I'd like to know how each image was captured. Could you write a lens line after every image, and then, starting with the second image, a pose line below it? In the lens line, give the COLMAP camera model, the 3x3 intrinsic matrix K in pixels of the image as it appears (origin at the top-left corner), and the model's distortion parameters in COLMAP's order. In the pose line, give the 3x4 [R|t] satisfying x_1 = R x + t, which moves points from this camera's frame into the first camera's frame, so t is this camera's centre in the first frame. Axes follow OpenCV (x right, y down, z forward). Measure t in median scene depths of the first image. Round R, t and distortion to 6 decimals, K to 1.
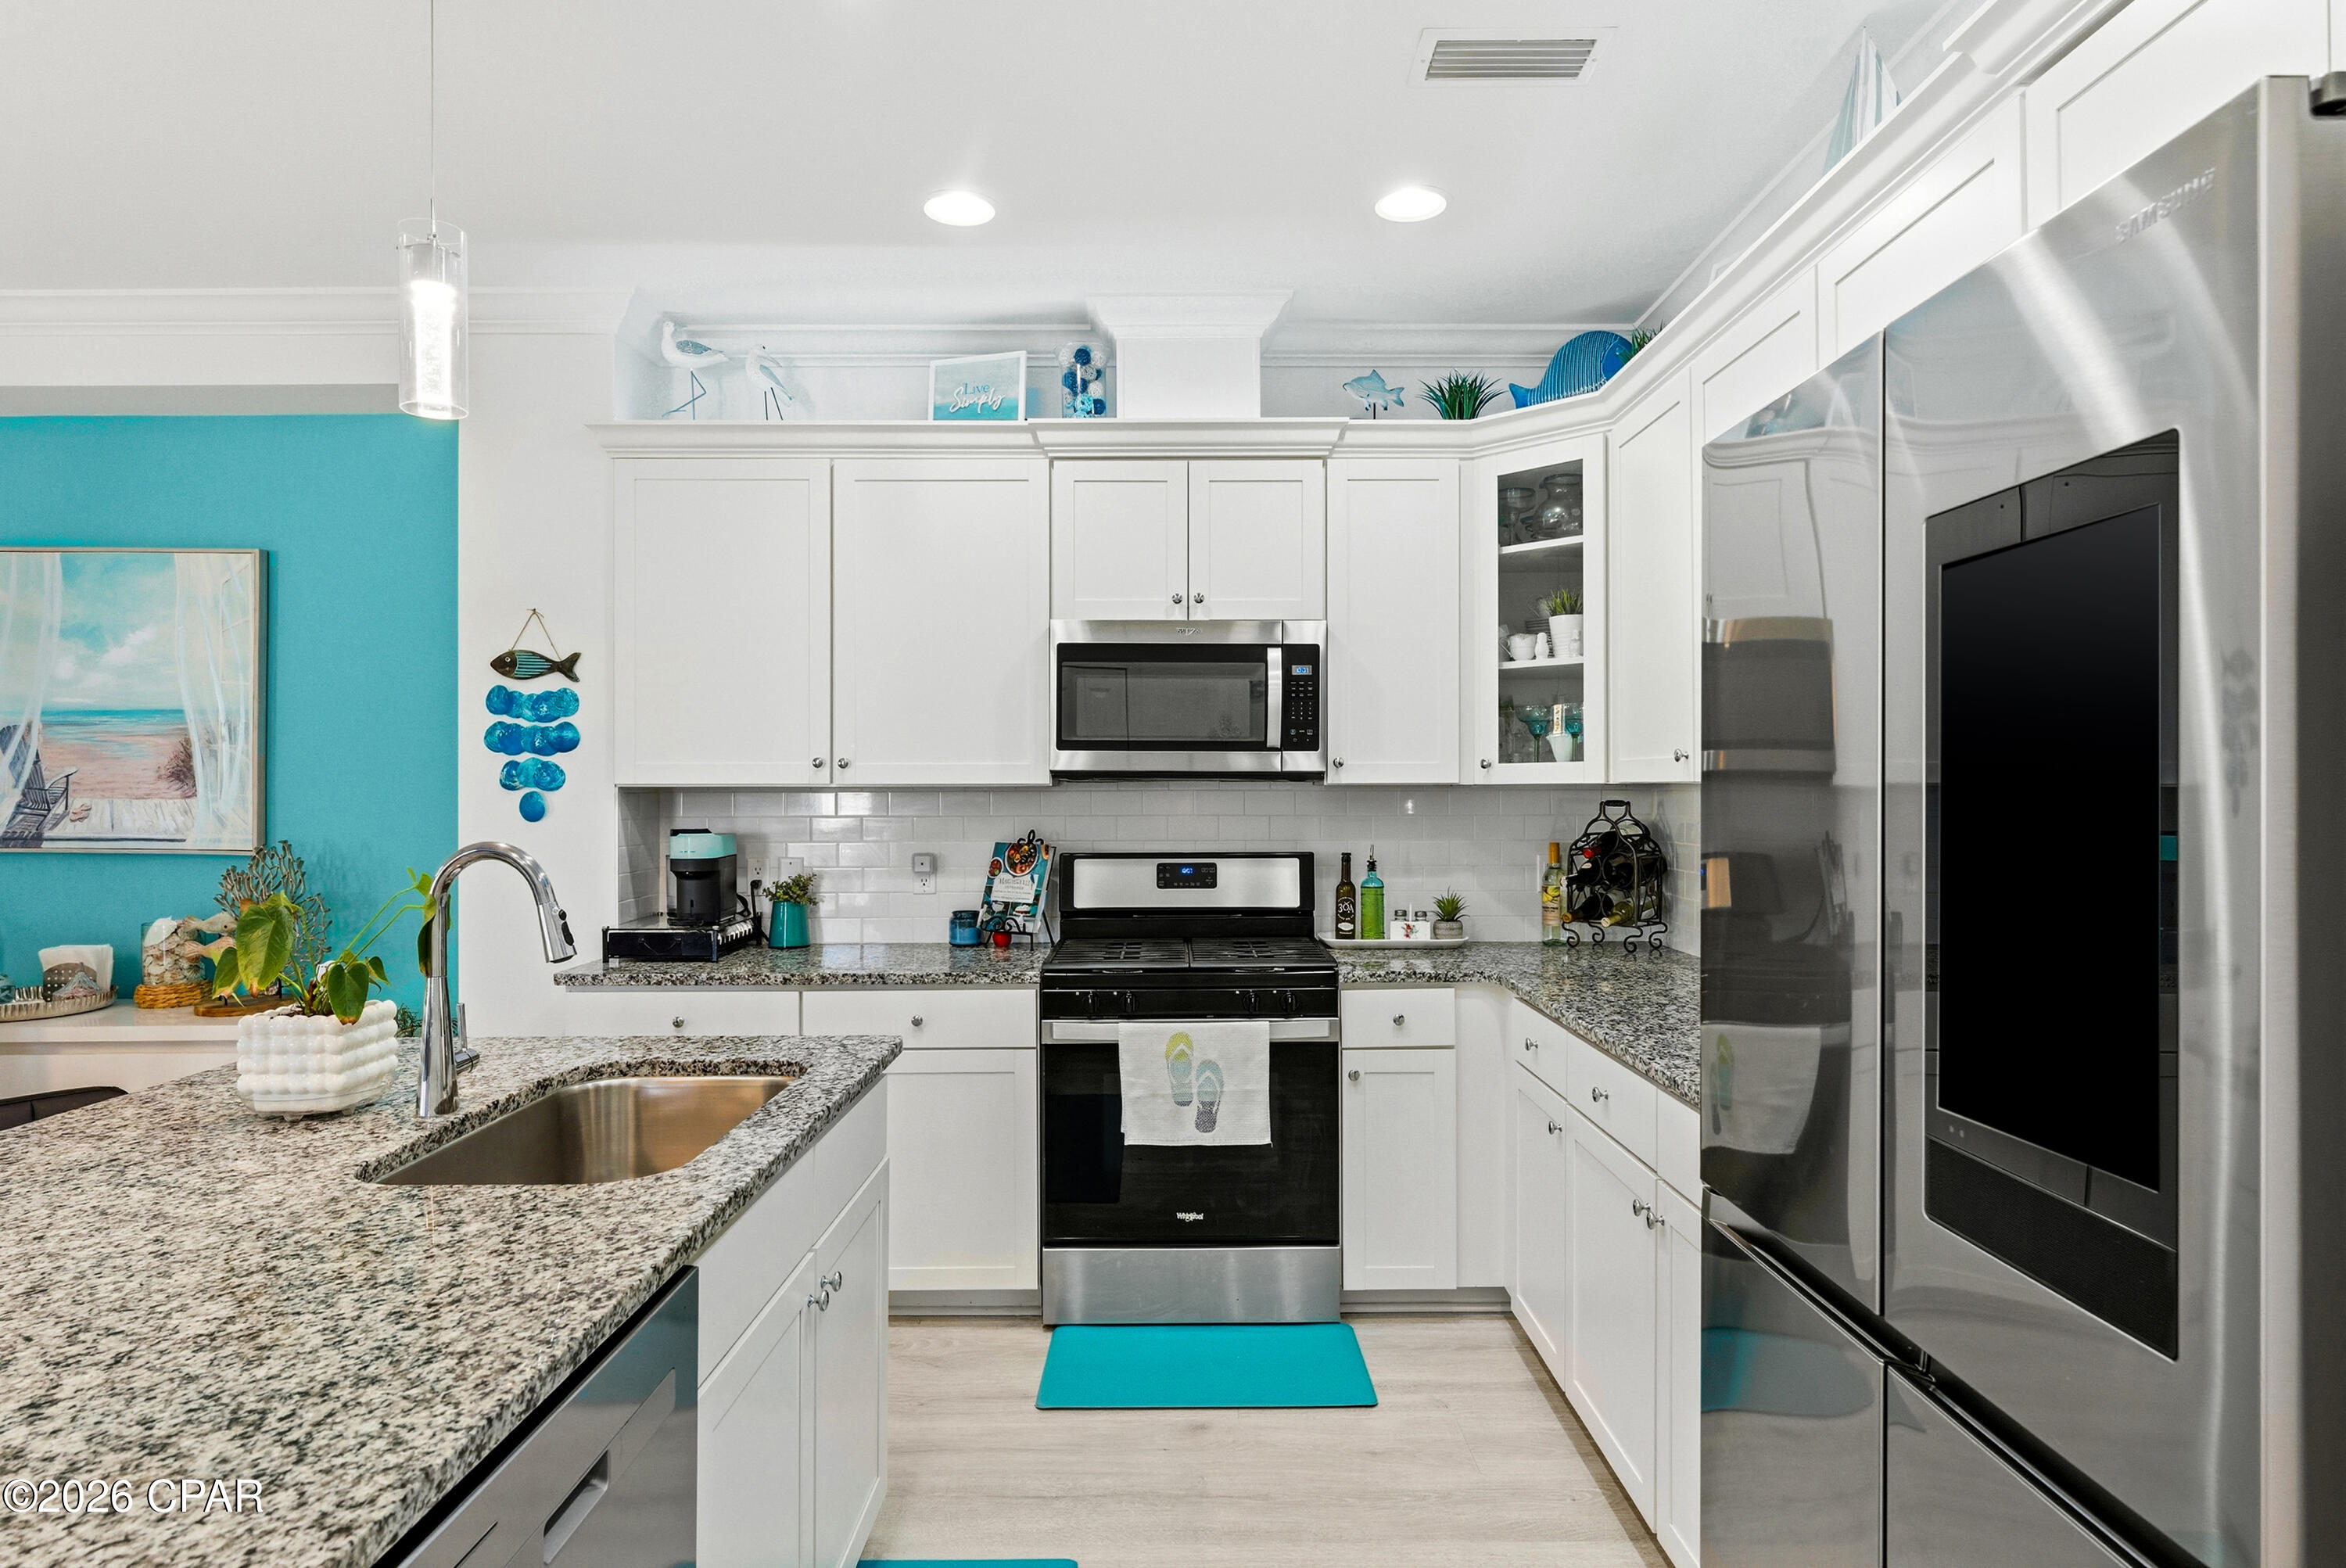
lens RADIAL K [[1317.8, 0, 1179.4], [0, 1317.8, 786.2], [0, 0, 1]] dist [0.024390, -0.022307]
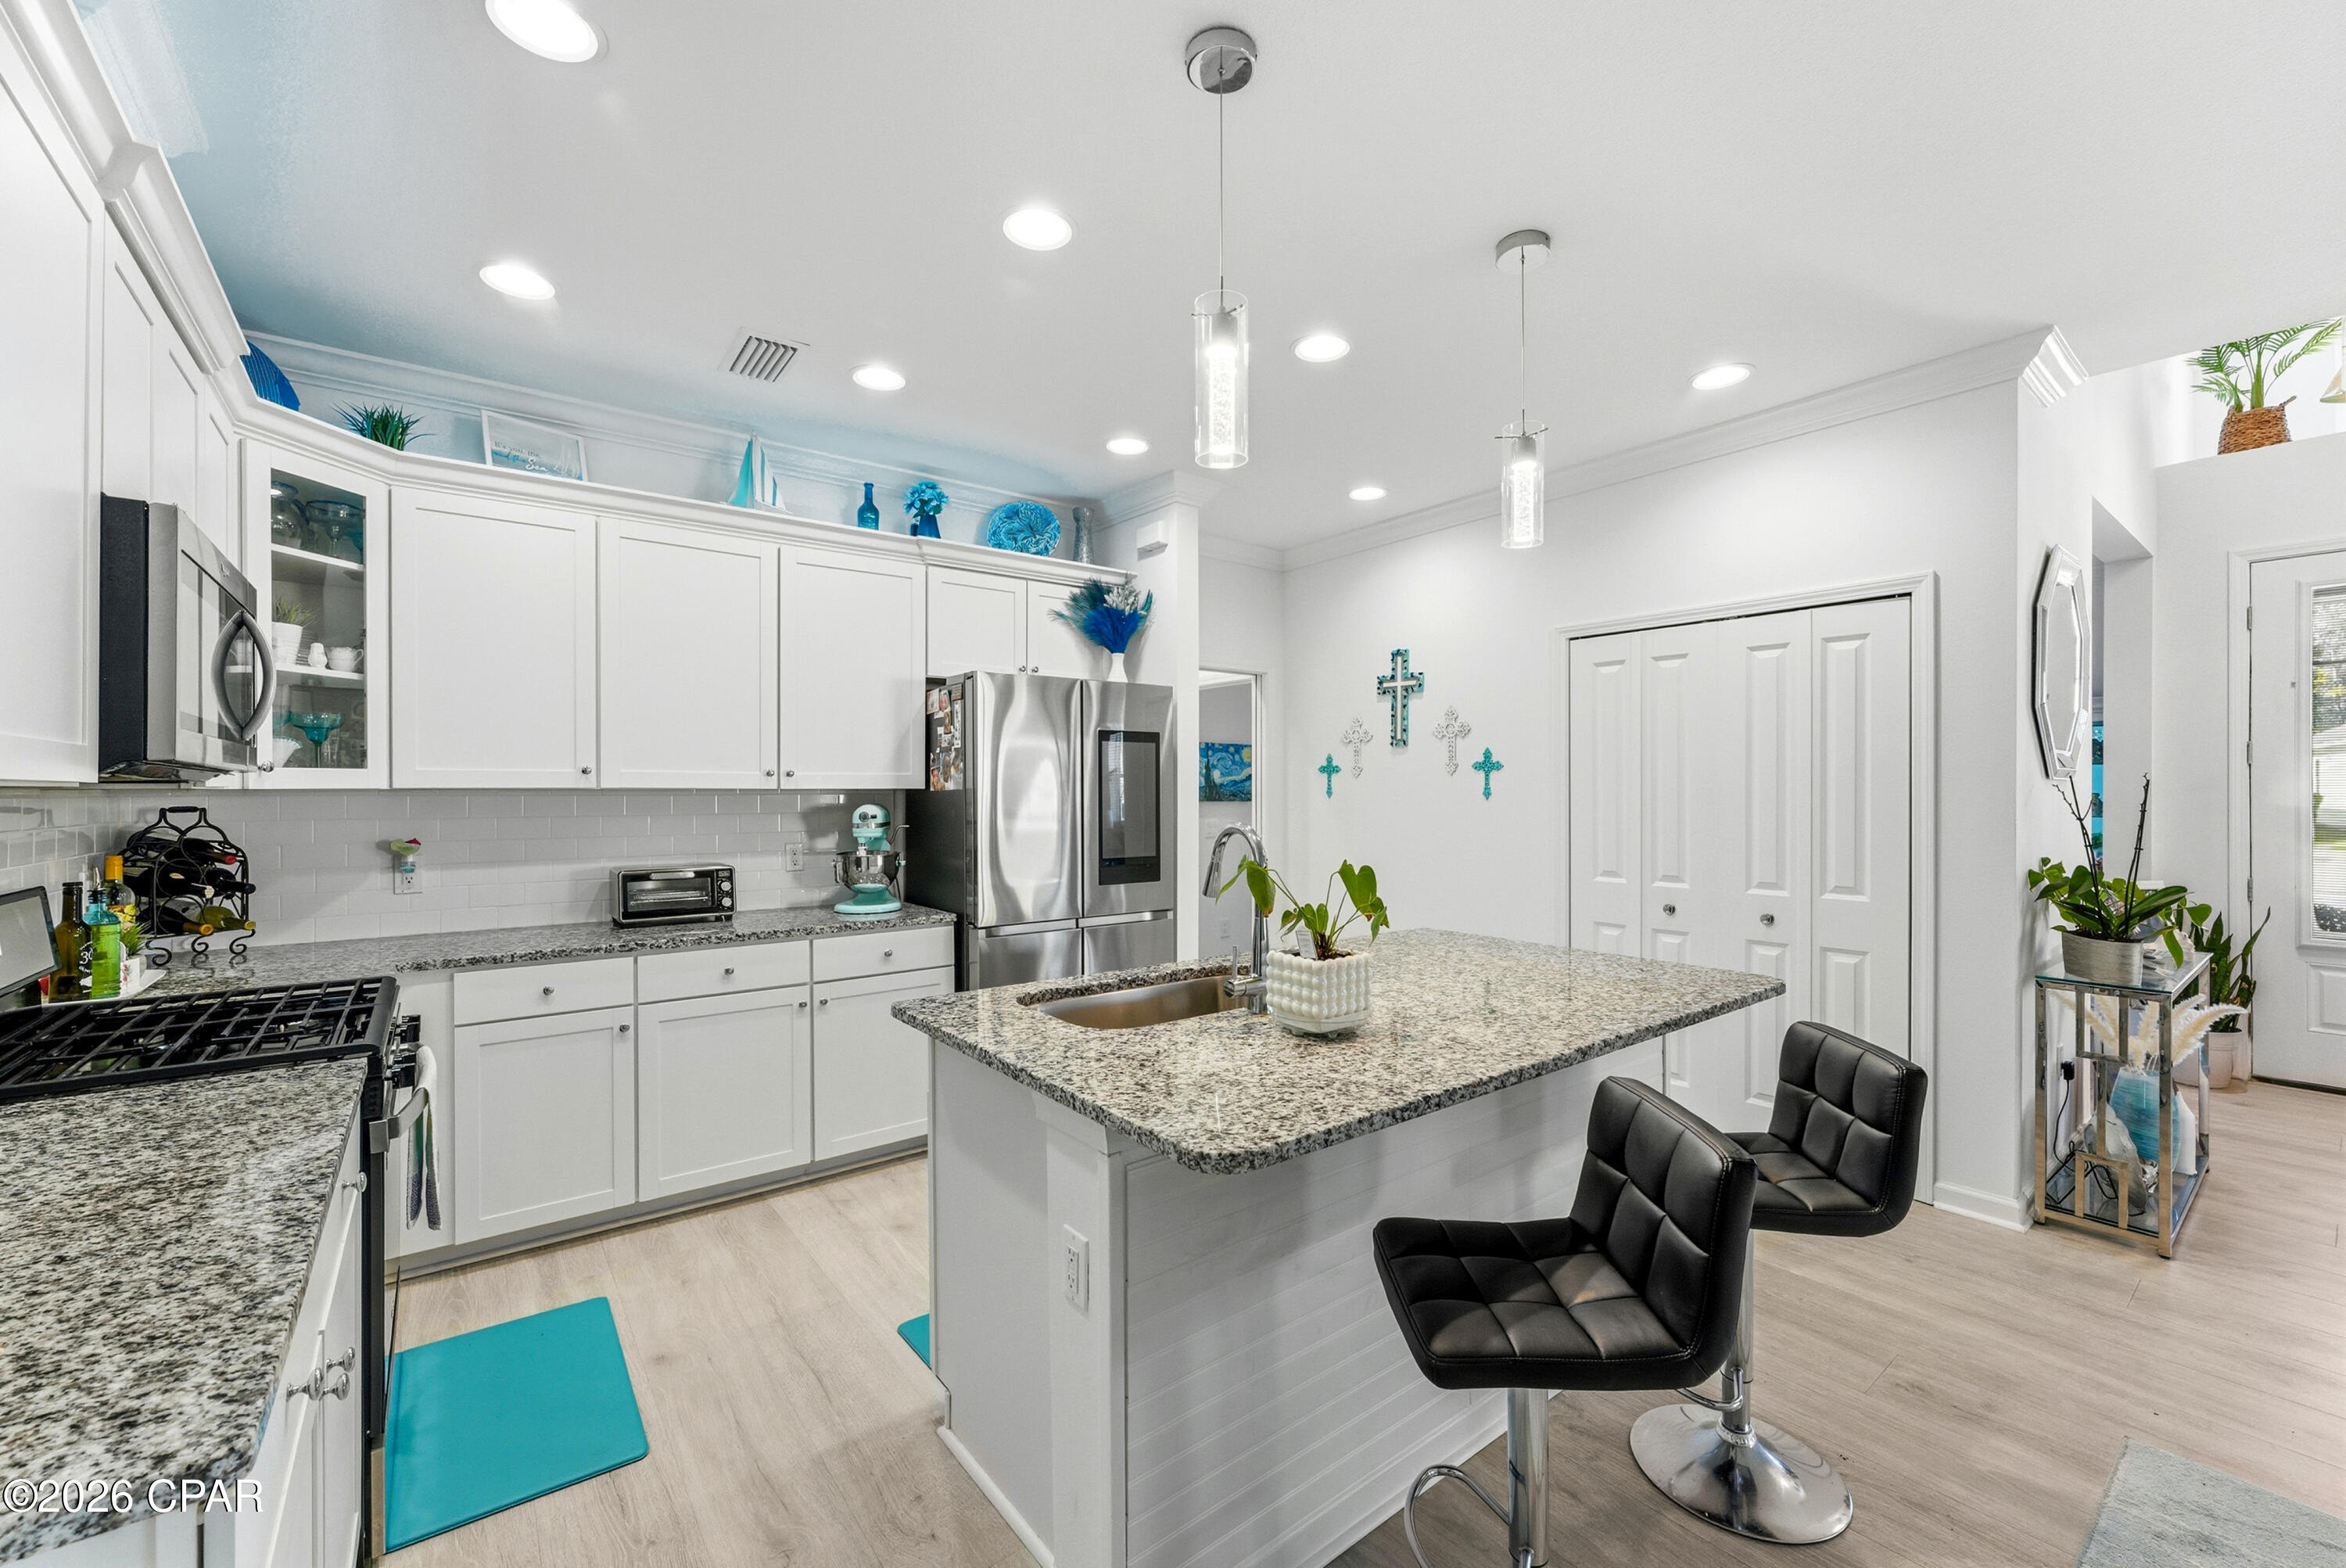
lens RADIAL K [[943.6, 0, 1180.6], [0, 943.6, 790.6], [0, 0, 1]] dist [-0.004001, 0.000046]
pose [[-0.612854, 0.005181, 0.790179, -0.674244], [0.003456, 0.999987, -0.003876, 0.004600], [-0.790189, 0.000355, -0.612863, 0.861328]]
